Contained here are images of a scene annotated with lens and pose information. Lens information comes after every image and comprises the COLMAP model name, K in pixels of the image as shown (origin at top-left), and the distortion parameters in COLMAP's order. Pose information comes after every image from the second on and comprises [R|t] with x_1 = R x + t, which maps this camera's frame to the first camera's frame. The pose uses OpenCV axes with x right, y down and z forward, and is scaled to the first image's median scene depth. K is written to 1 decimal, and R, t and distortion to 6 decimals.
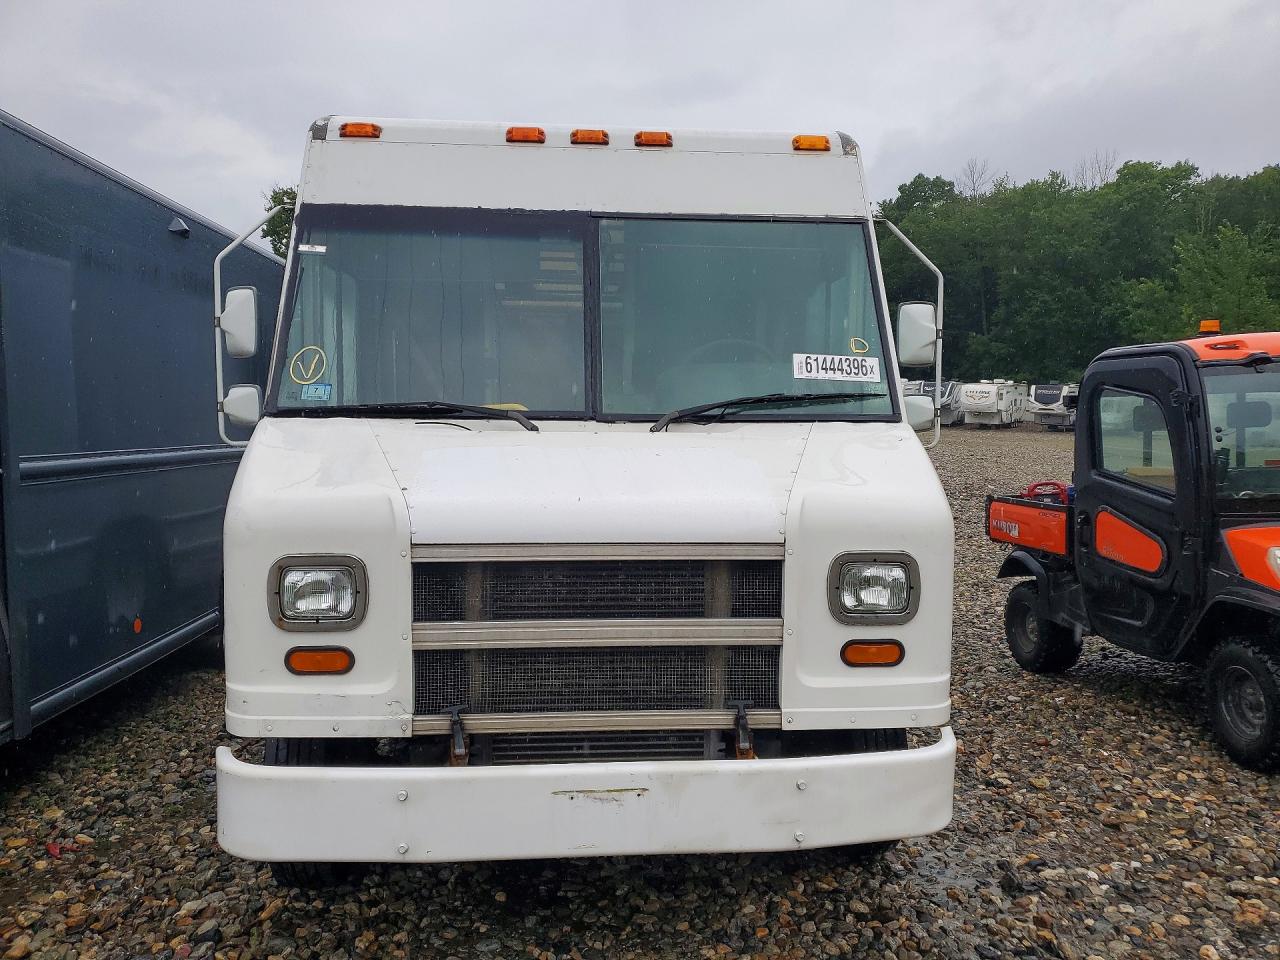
lens RADIAL K [[997.0, 0, 641.7], [0, 997.0, 499.0], [0, 0, 1]] dist [0.063392, -0.048068]
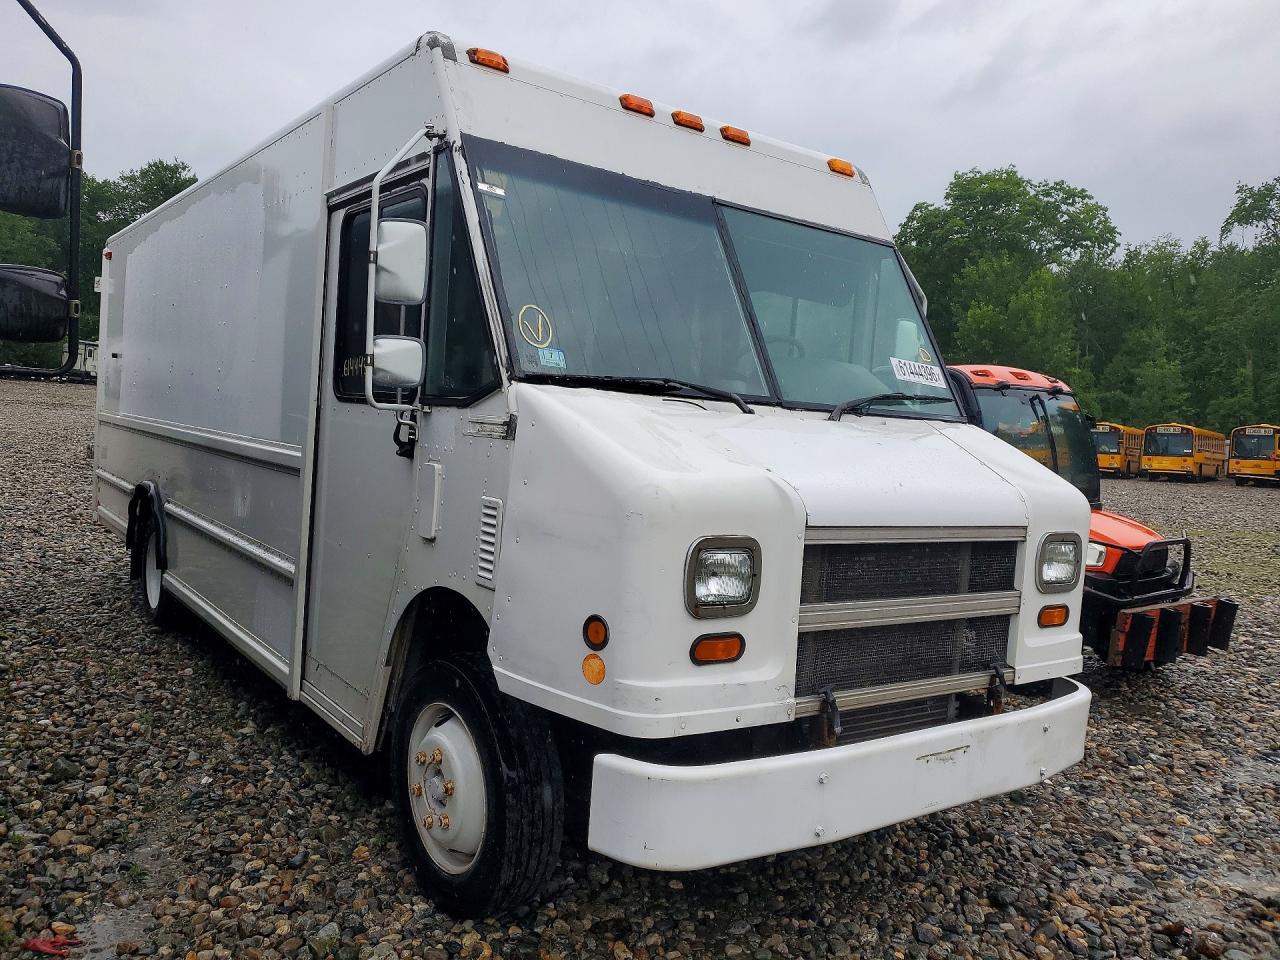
lens RADIAL K [[997.0, 0, 665.0], [0, 997.0, 479.5], [0, 0, 1]] dist [0.063392, -0.048068]
pose [[0.846318, 0.024284, 0.532125, -0.717401], [-0.024936, 0.999671, -0.005961, 0.006347], [-0.532094, -0.008225, 0.846645, 0.189558]]
